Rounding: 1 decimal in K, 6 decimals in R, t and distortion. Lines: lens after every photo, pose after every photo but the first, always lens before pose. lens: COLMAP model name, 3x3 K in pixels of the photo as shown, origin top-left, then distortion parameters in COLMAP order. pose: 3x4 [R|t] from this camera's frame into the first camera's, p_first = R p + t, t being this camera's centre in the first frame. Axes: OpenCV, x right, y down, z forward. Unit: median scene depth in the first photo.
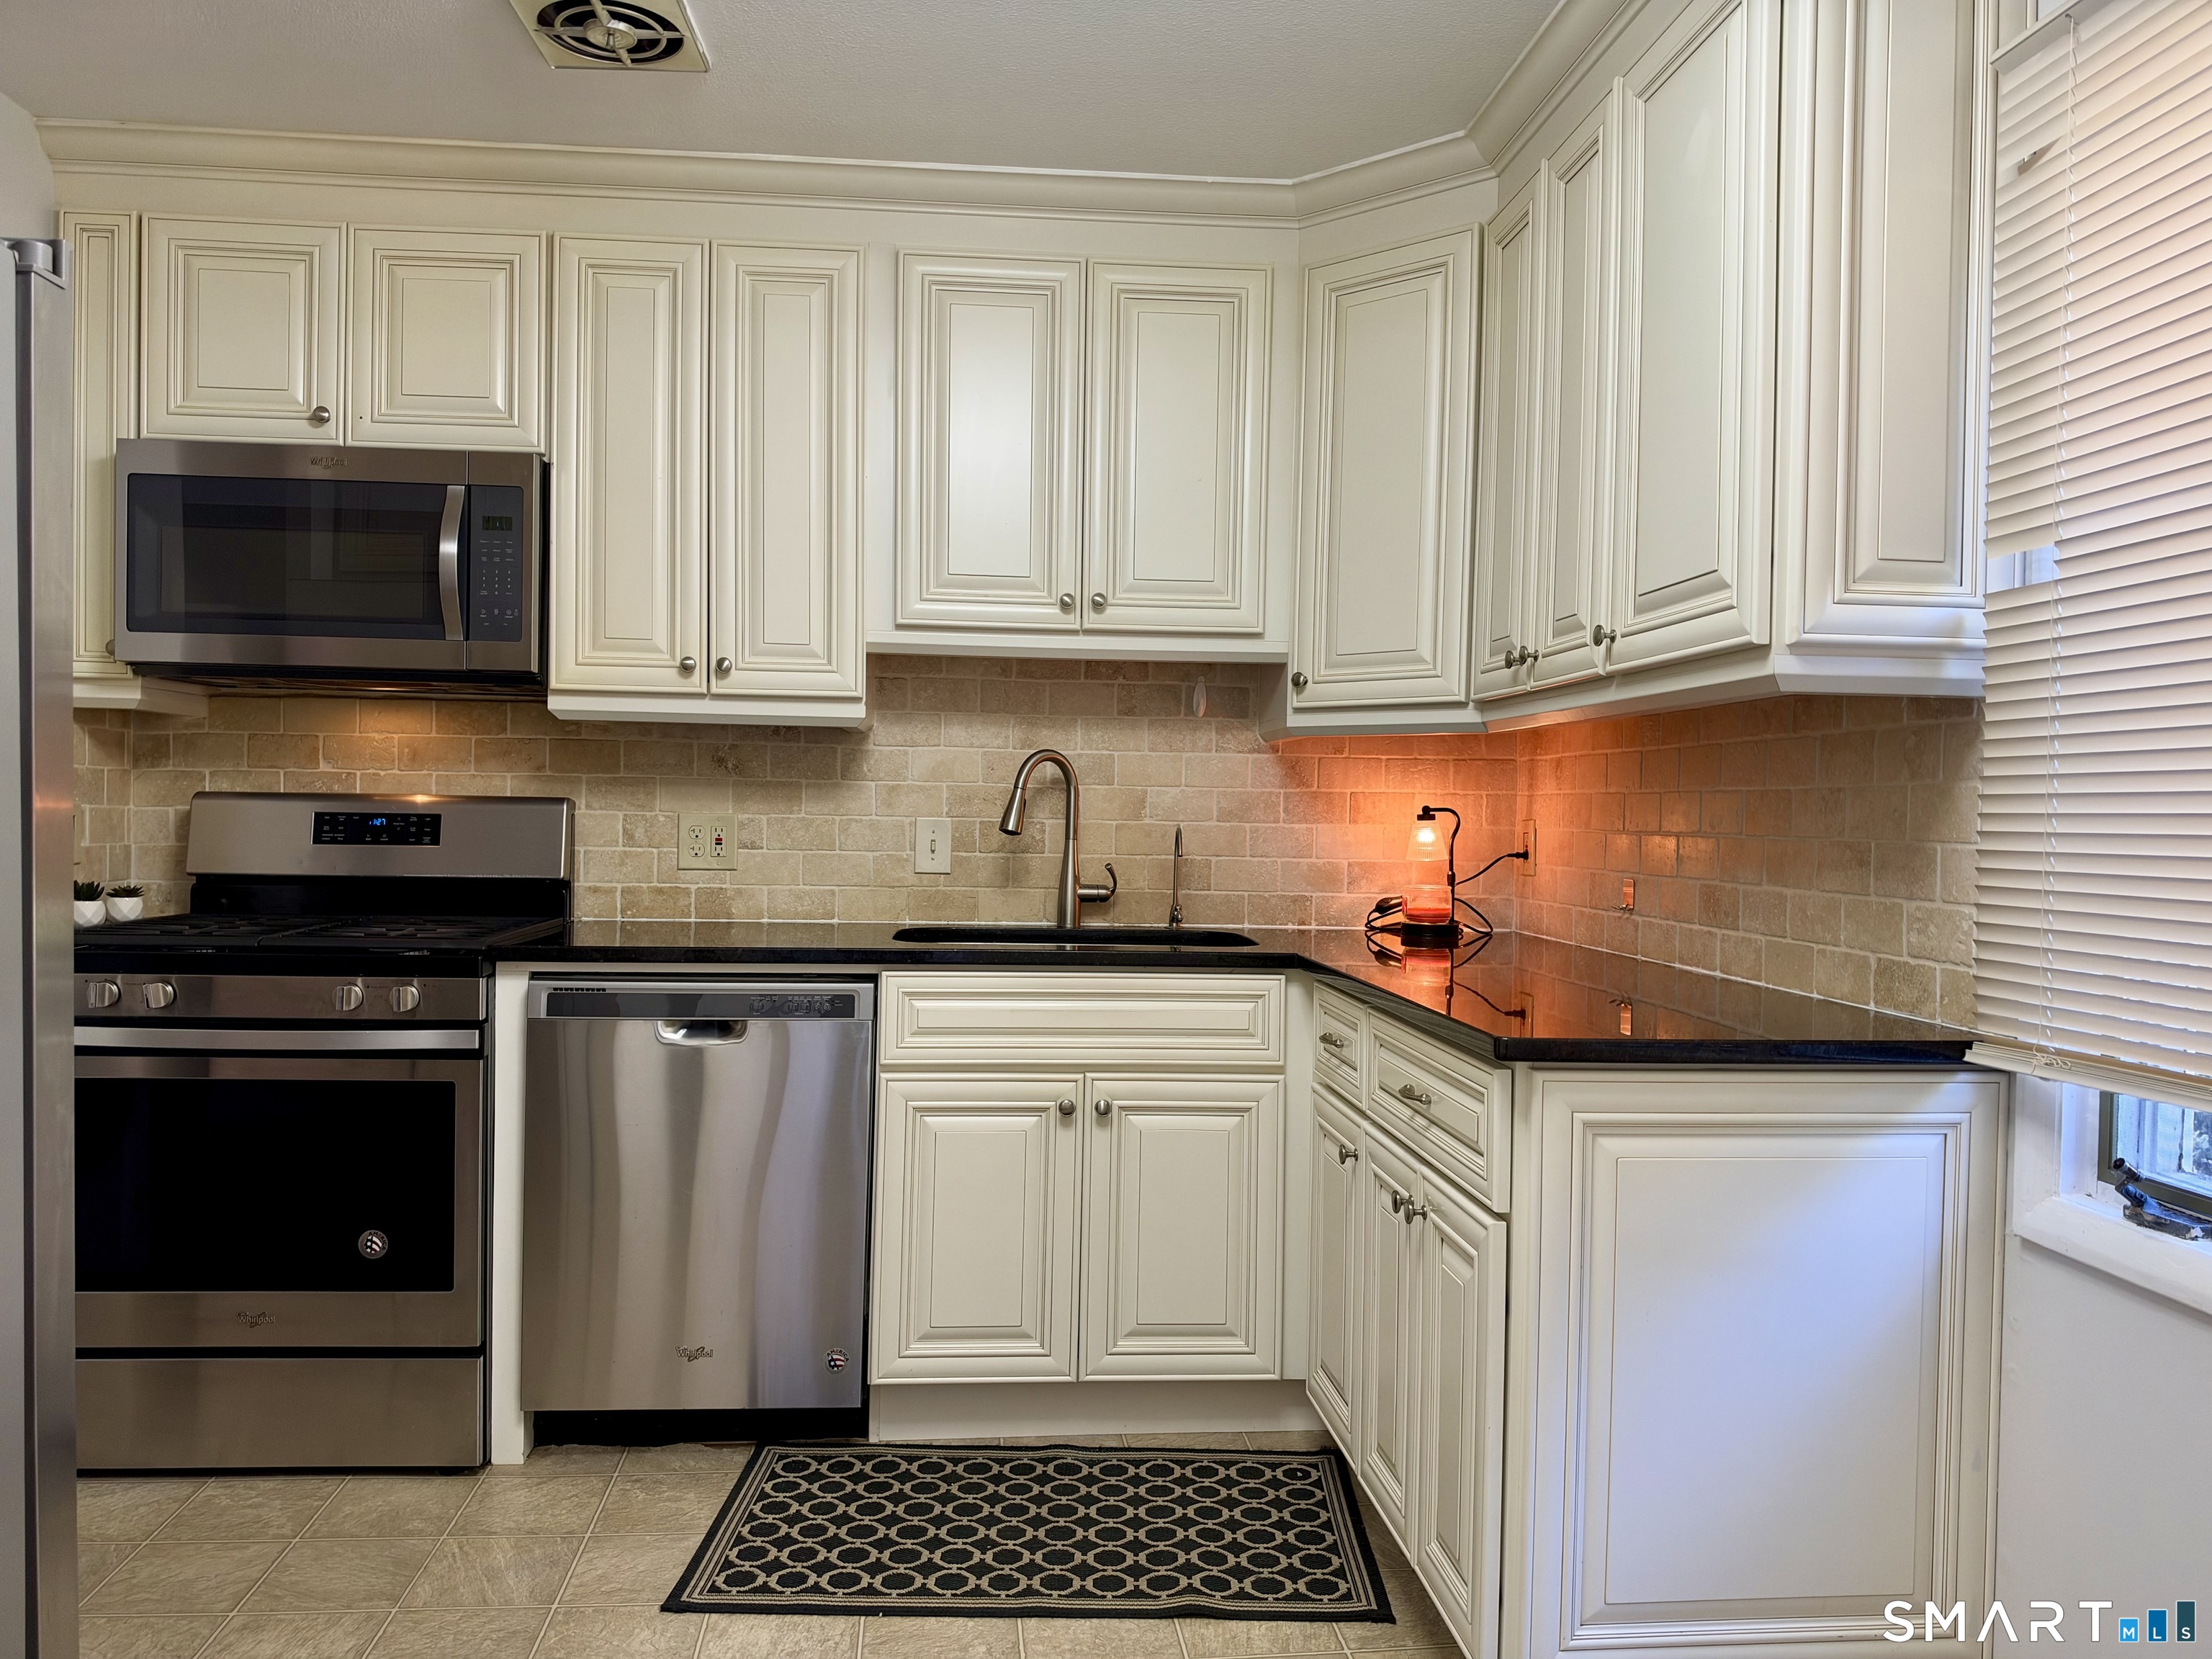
lens RADIAL K [[1569.4, 0, 1106.0], [0, 1569.4, 829.5], [0, 0, 1]] dist [0.217977, -0.402357]
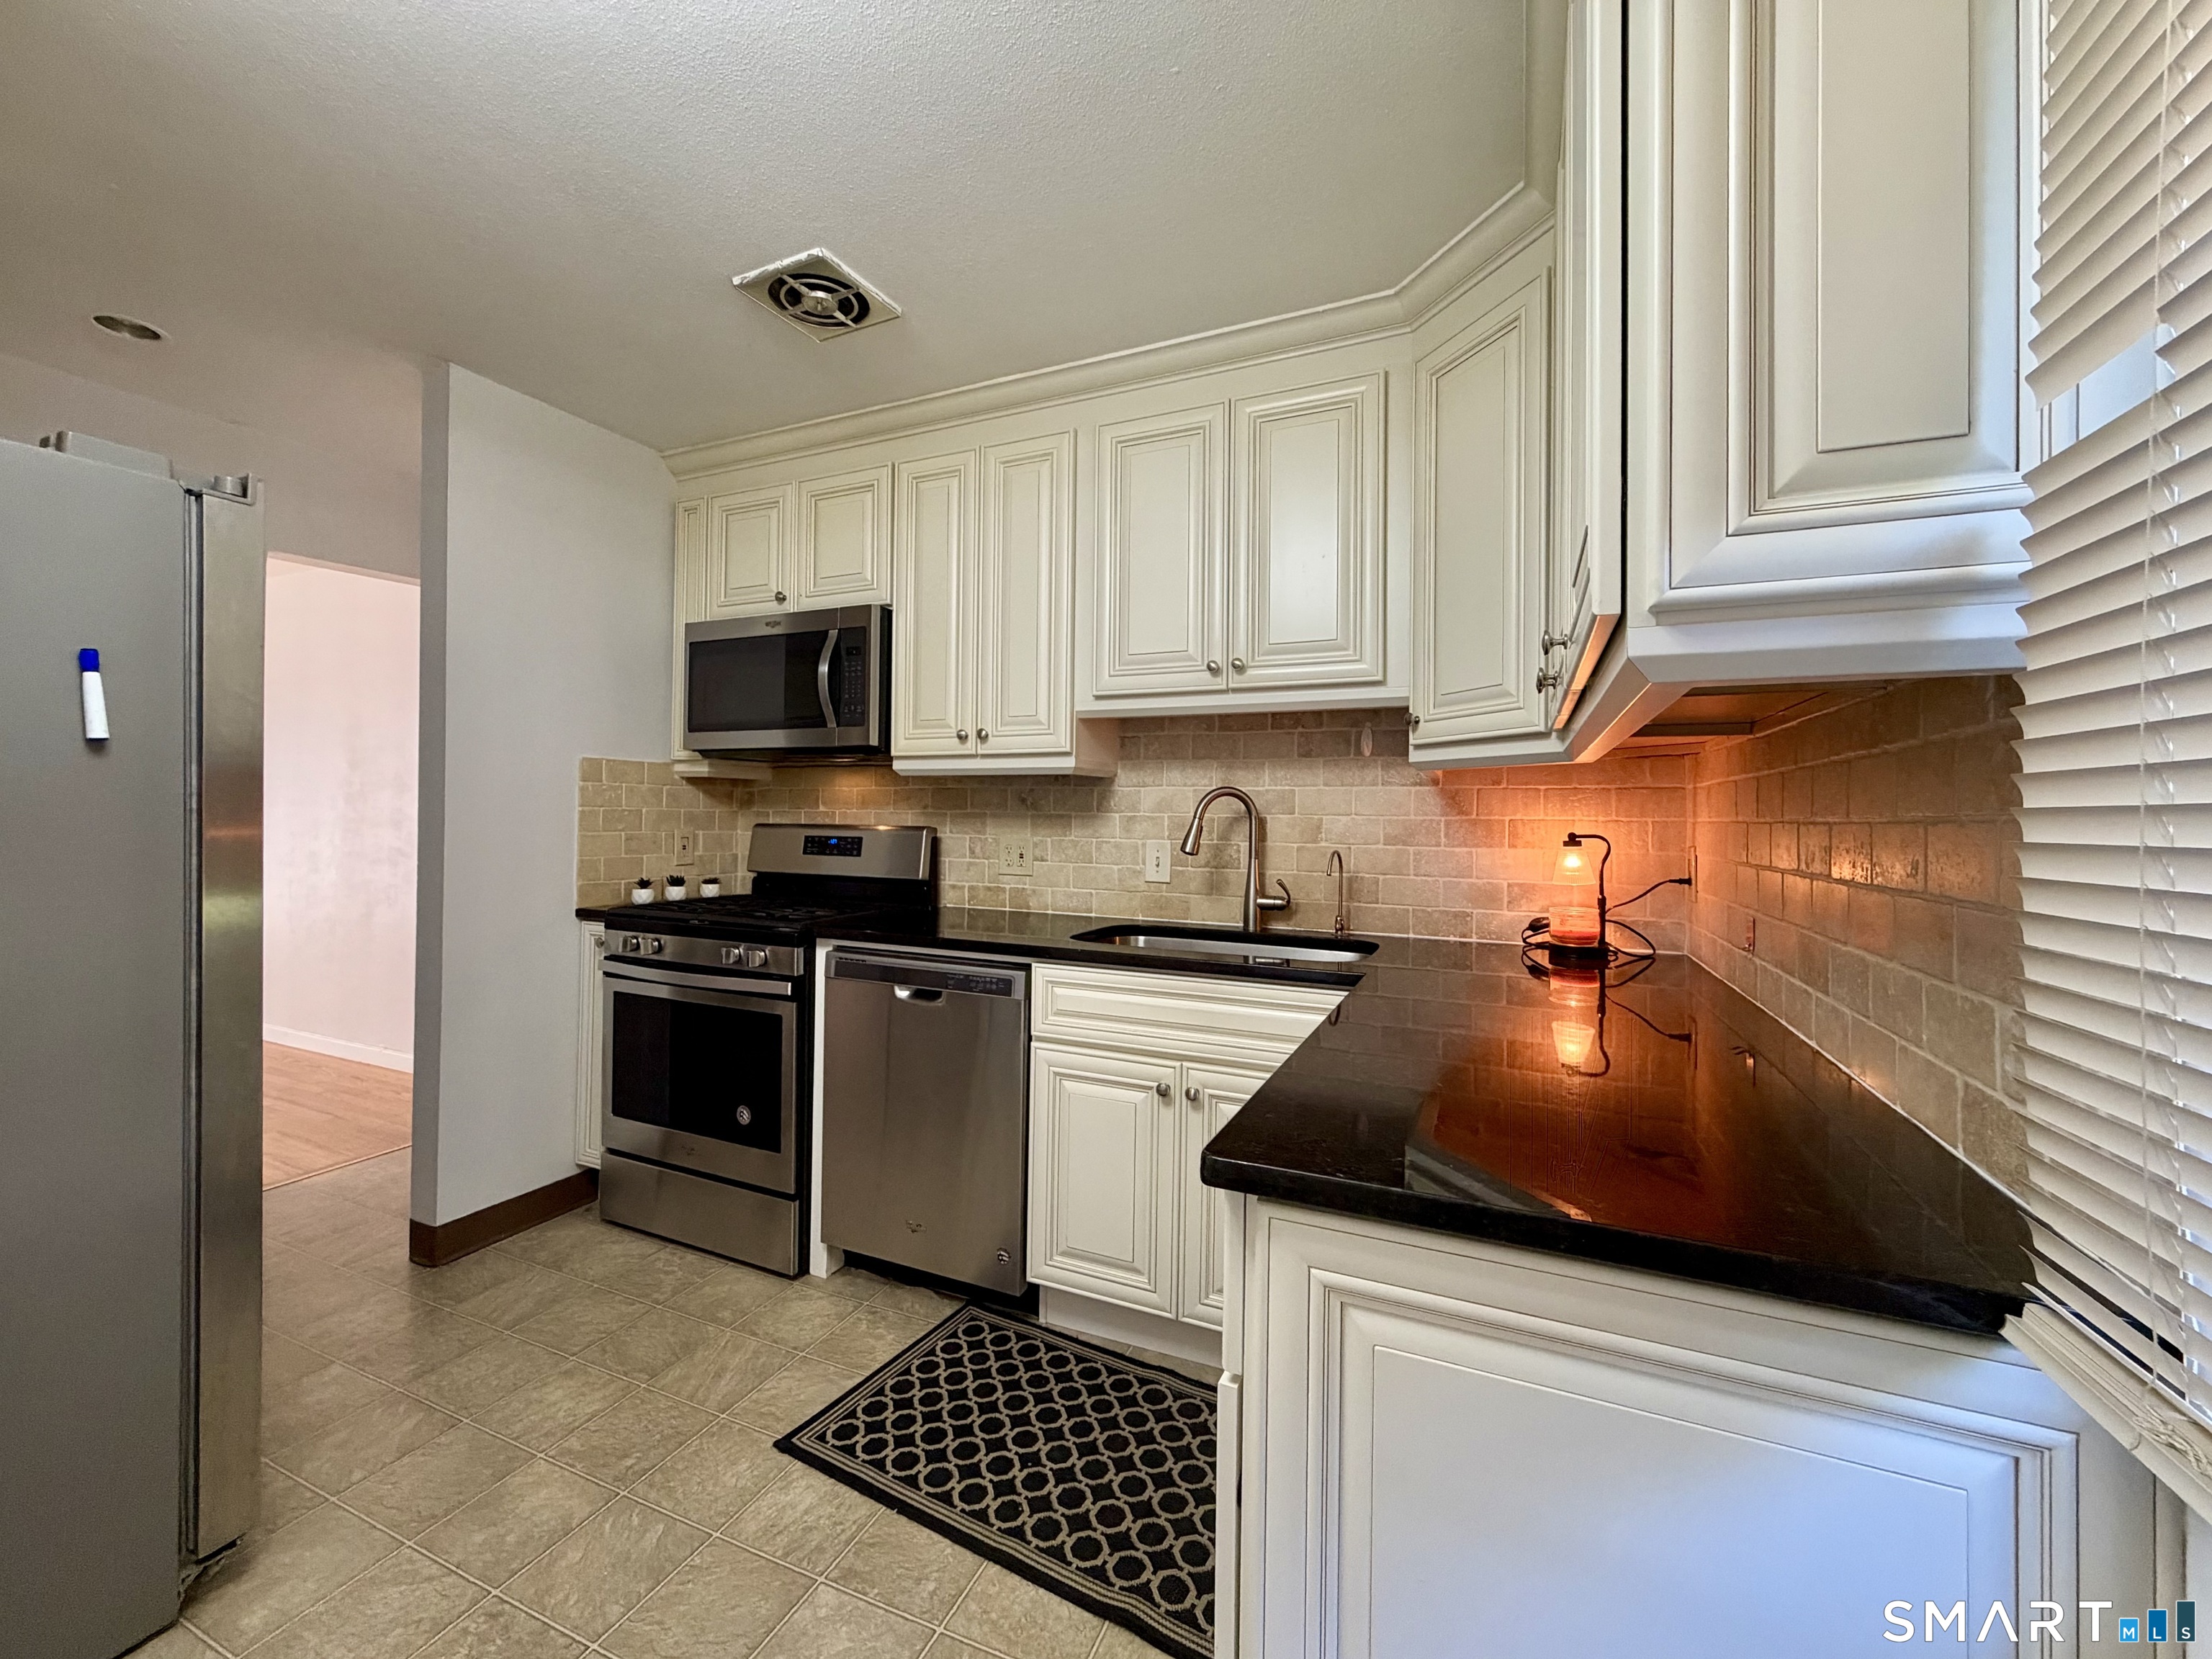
lens RADIAL K [[901.9, 0, 1107.7], [0, 901.9, 803.7], [0, 0, 1]] dist [0.009553, 0.000108]
pose [[0.872027, -0.013046, -0.489283, 0.232645], [-0.003906, 0.999427, -0.033610, -0.013063], [0.489441, 0.031221, 0.871477, 0.326601]]
